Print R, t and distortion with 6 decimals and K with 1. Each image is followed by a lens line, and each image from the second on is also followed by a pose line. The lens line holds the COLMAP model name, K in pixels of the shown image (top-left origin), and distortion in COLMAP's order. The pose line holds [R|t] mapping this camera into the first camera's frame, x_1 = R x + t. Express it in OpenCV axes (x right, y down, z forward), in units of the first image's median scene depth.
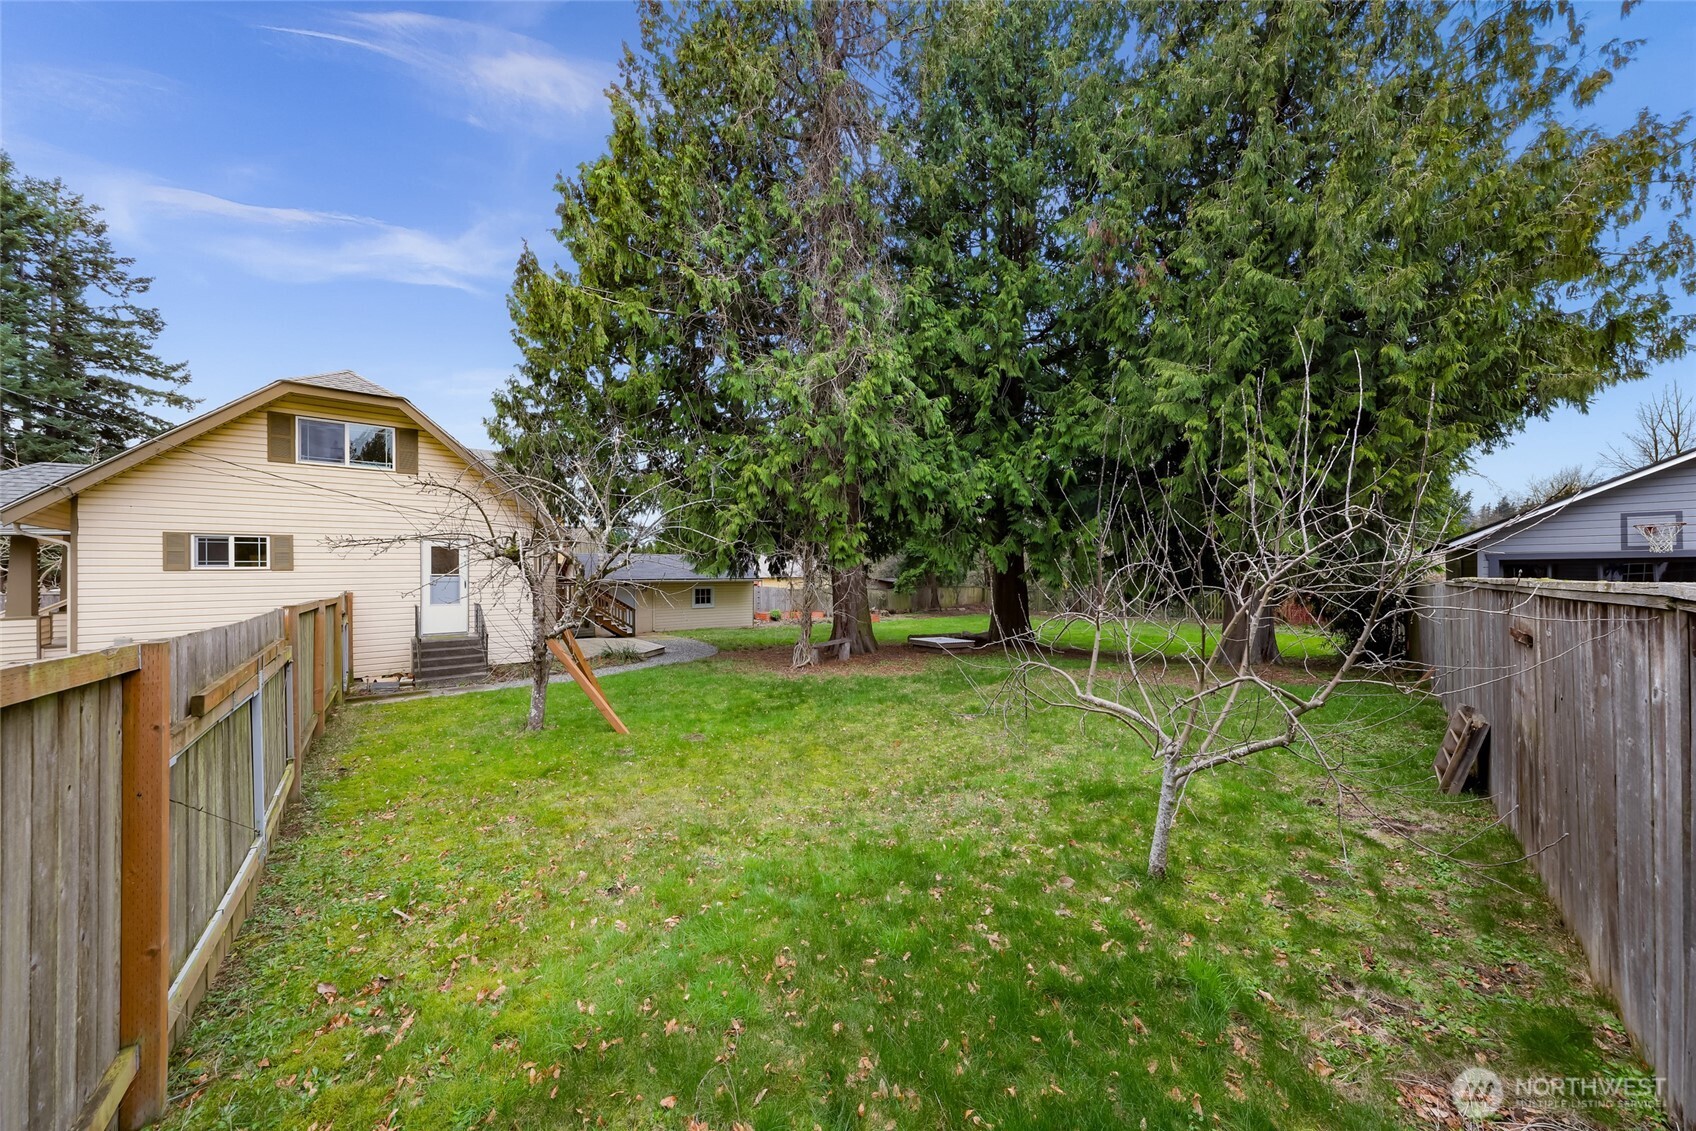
lens RADIAL K [[574.7, 0, 834.5], [0, 574.7, 562.5], [0, 0, 1]] dist [0.000435, -0.000026]
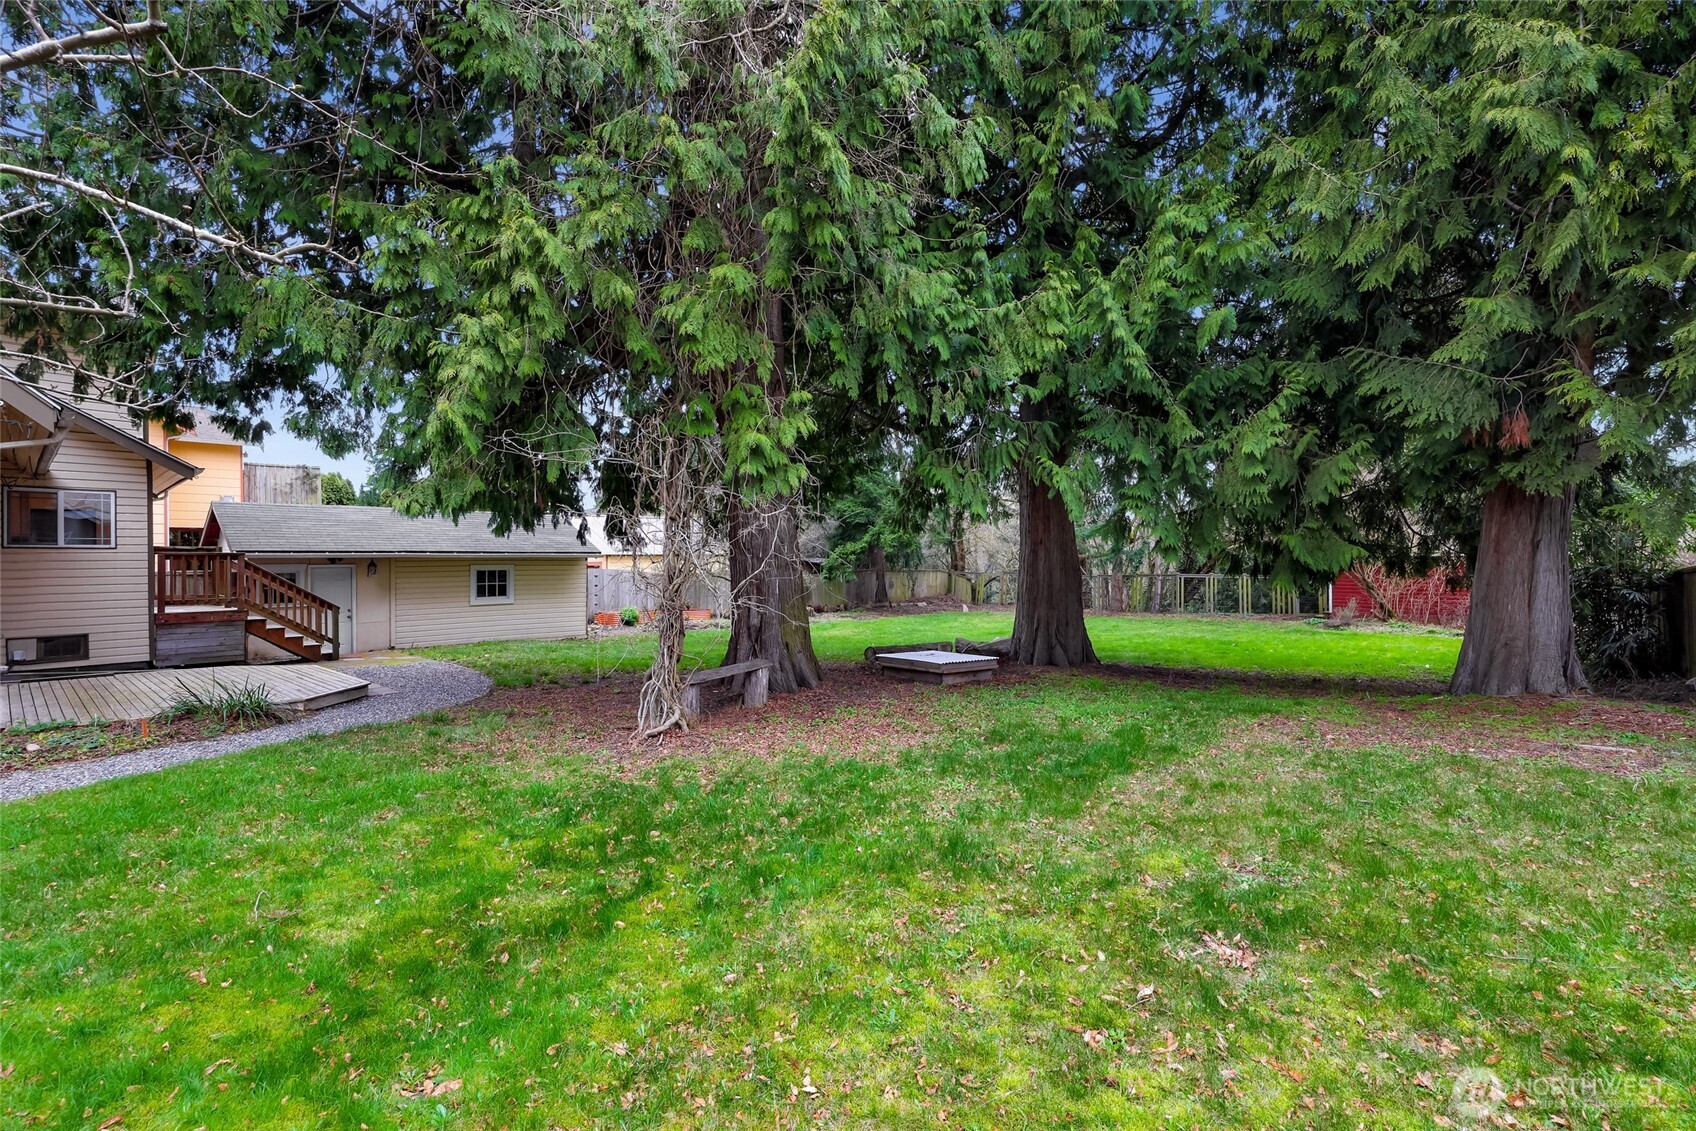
lens RADIAL K [[721.6, 0, 823.3], [0, 721.6, 556.6], [0, 0, 1]] dist [-0.000885, -0.000054]
pose [[0.990525, -0.000562, 0.137333, -0.009287], [-0.000430, 0.999974, 0.007193, 0.041420], [-0.137333, -0.007184, 0.990499, 0.393810]]
